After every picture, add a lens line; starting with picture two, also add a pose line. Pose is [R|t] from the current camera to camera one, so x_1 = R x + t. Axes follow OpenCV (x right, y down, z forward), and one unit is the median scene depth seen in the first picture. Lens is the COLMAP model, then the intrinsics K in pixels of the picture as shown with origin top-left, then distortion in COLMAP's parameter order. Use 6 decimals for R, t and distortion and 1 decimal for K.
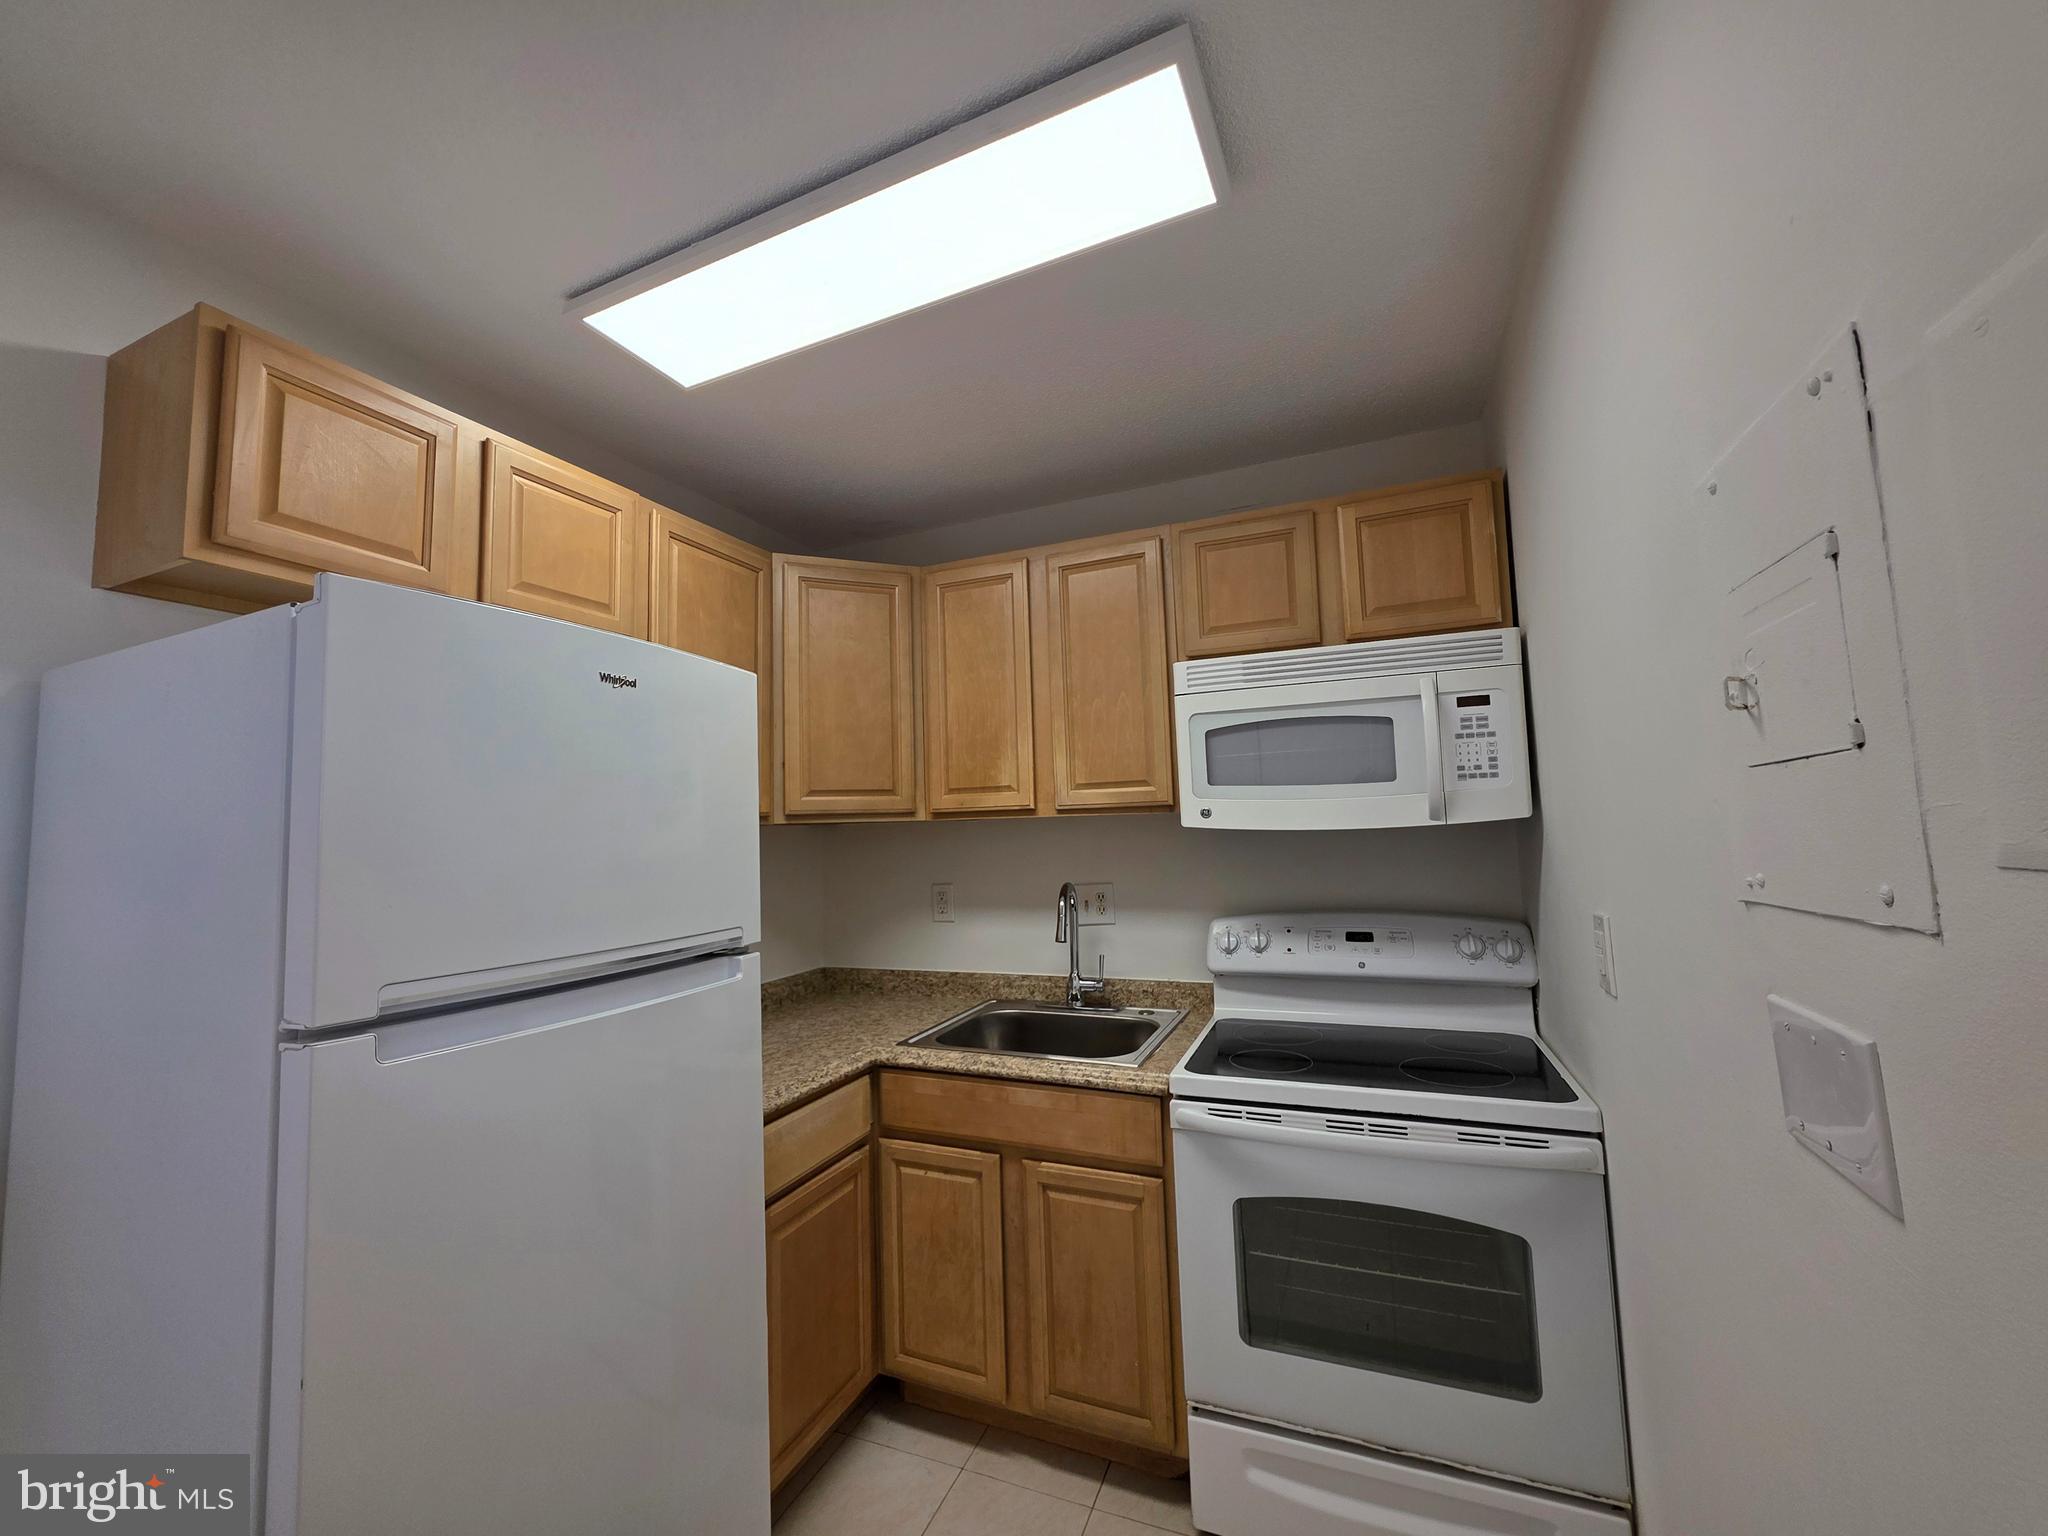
lens RADIAL K [[818.0, 0, 1024.0], [0, 818.0, 768.0], [0, 0, 1]] dist [-0.000840, 0.001049]
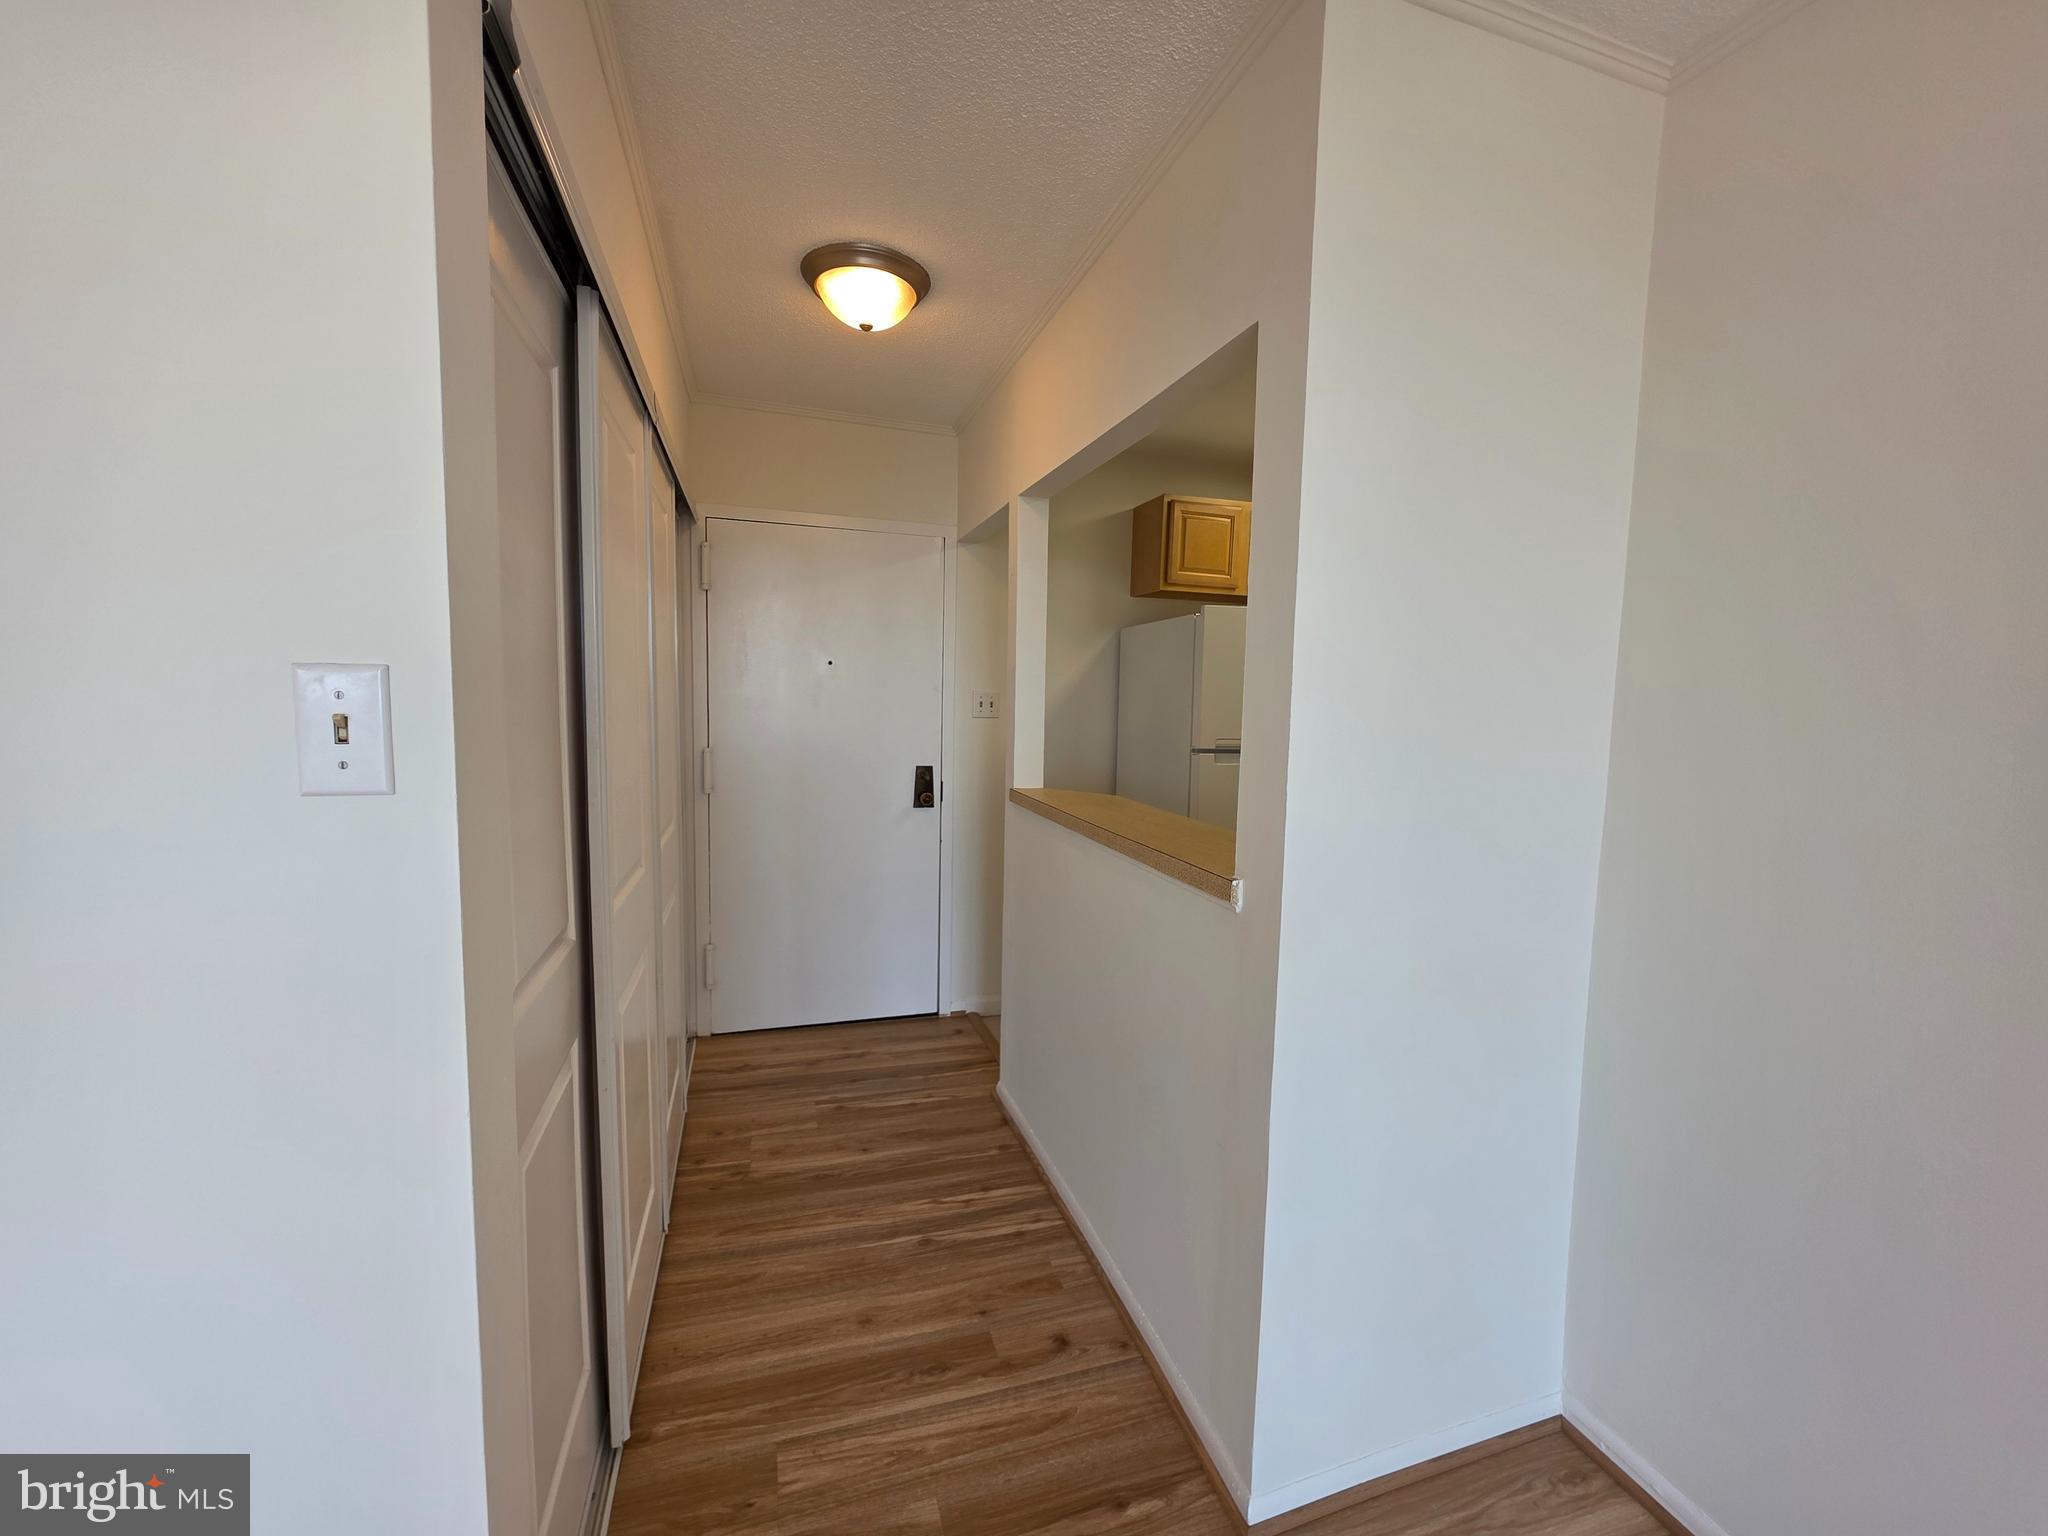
lens RADIAL K [[818.0, 0, 1024.0], [0, 818.0, 768.0], [0, 0, 1]] dist [-0.000840, 0.001049]
pose [[0.648045, 0.122175, -0.751739, 0.848042], [0.014430, 0.984902, 0.172510, -0.139539], [0.761465, -0.122642, 0.636498, -1.194839]]
